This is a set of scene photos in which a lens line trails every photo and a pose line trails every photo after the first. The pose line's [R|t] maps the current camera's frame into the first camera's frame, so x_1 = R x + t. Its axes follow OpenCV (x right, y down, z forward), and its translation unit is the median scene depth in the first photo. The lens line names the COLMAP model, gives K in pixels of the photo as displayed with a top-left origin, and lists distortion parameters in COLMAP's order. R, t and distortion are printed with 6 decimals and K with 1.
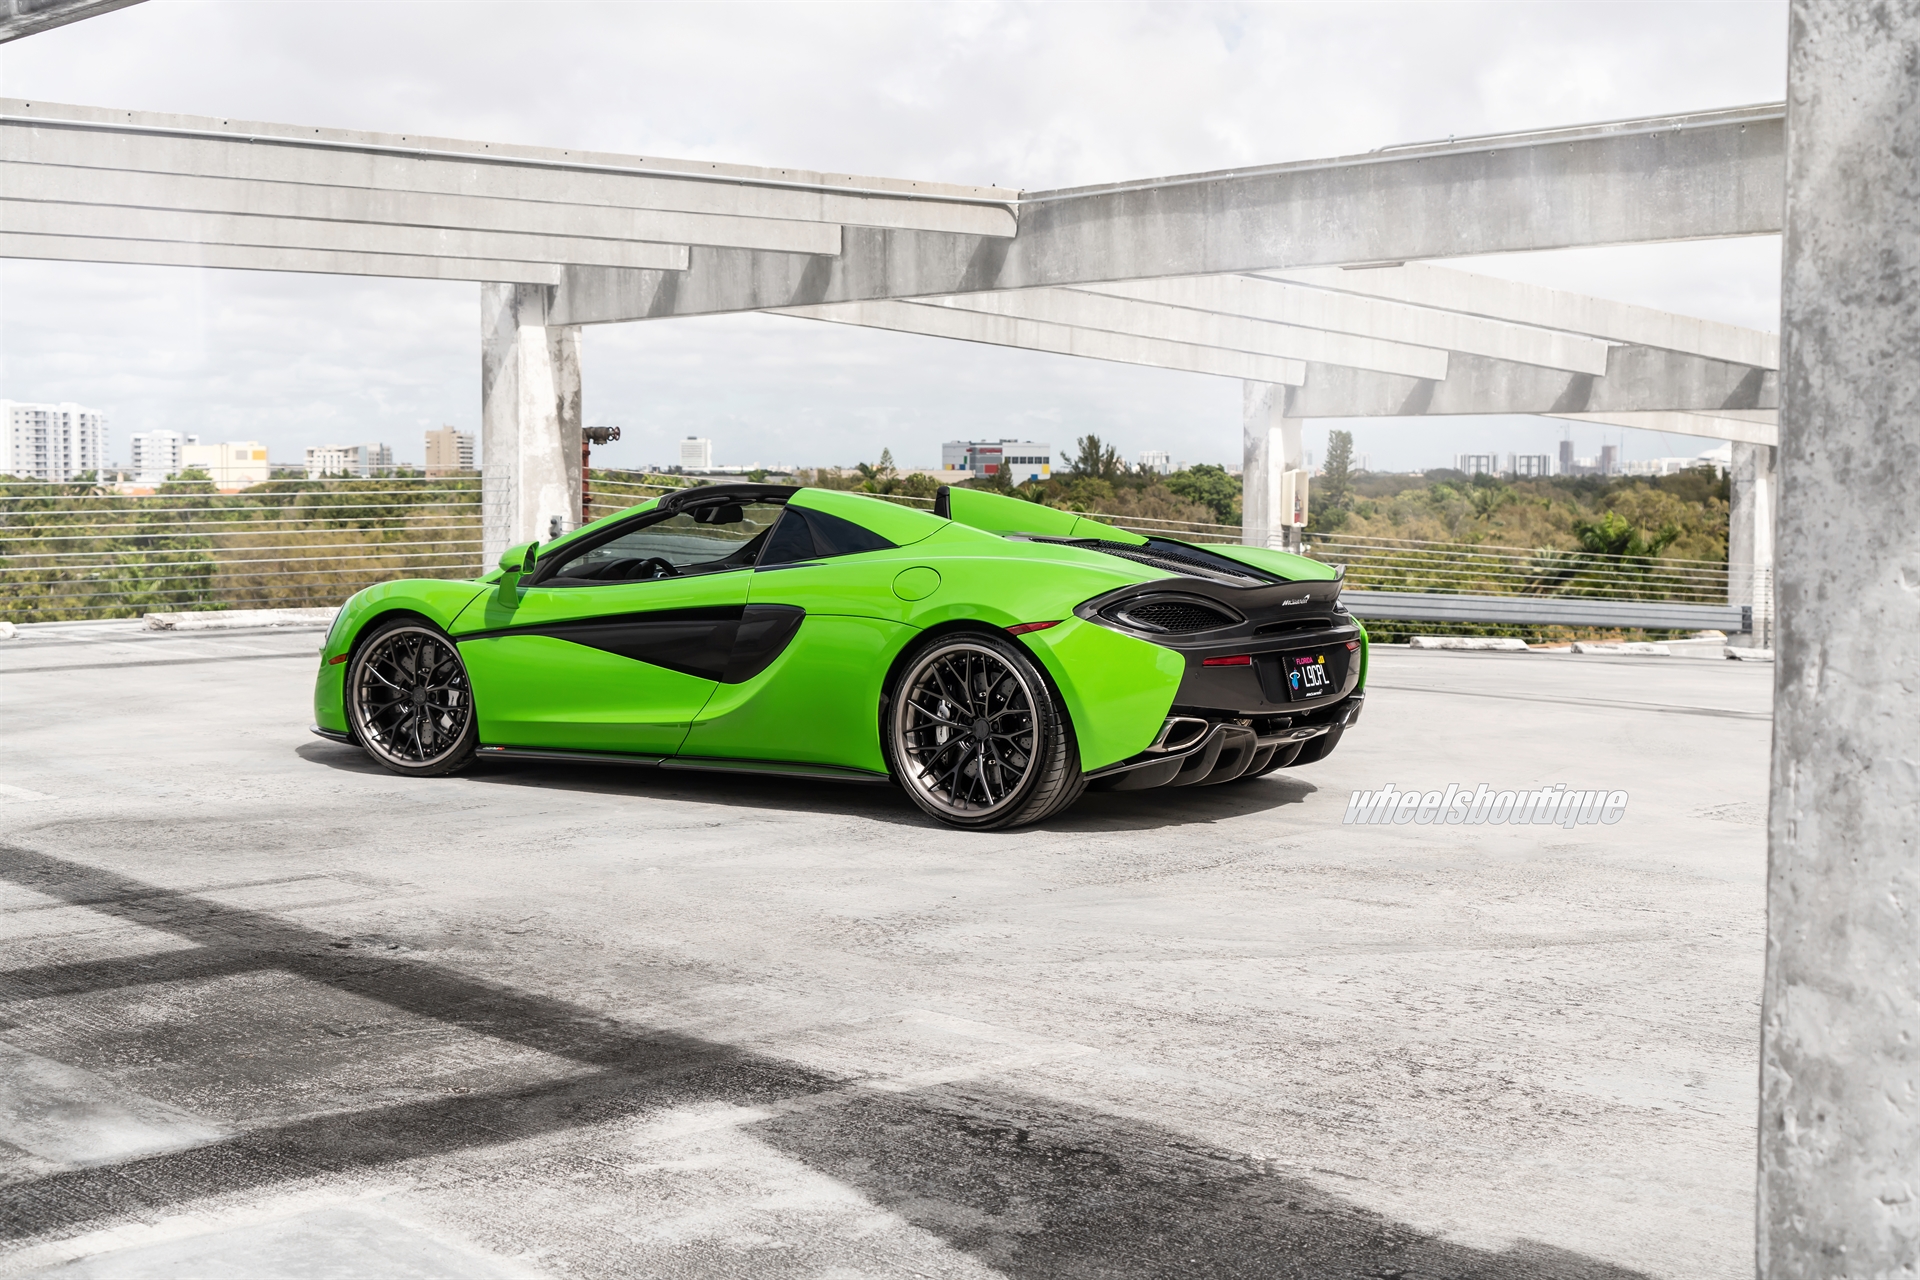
lens RADIAL K [[2679.9, 0, 960.0], [0, 2679.9, 640.0], [0, 0, 1]] dist [0.037844, -0.050040]
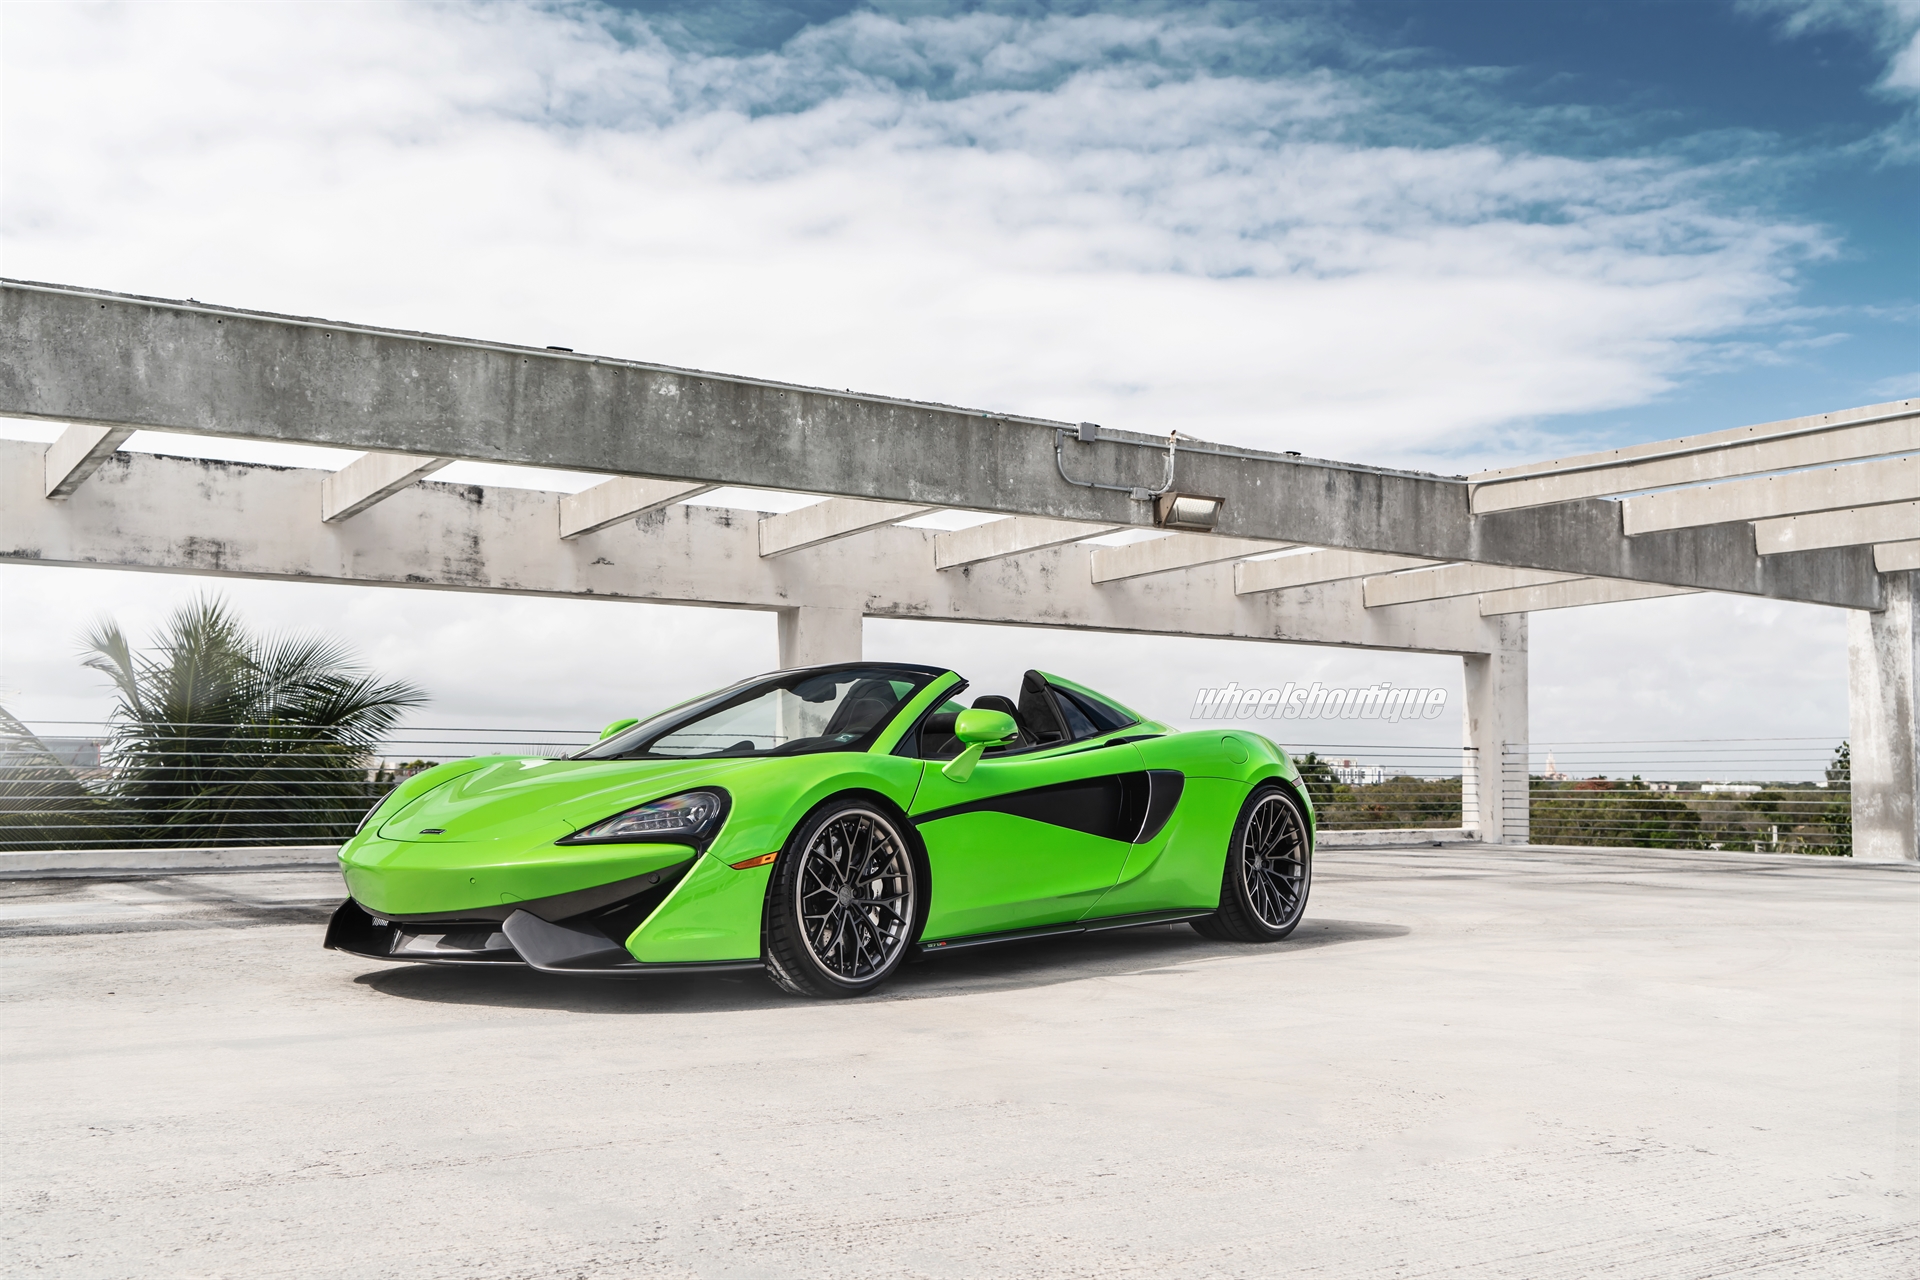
lens RADIAL K [[1717.5, 0, 960.0], [0, 1717.5, 640.0], [0, 0, 1]] dist [-0.009960, -0.005107]
pose [[-0.156813, -0.065813, -0.985433, 0.326079], [-0.080948, 0.995277, -0.053589, -0.015674], [0.984305, 0.071365, -0.161399, 0.491680]]
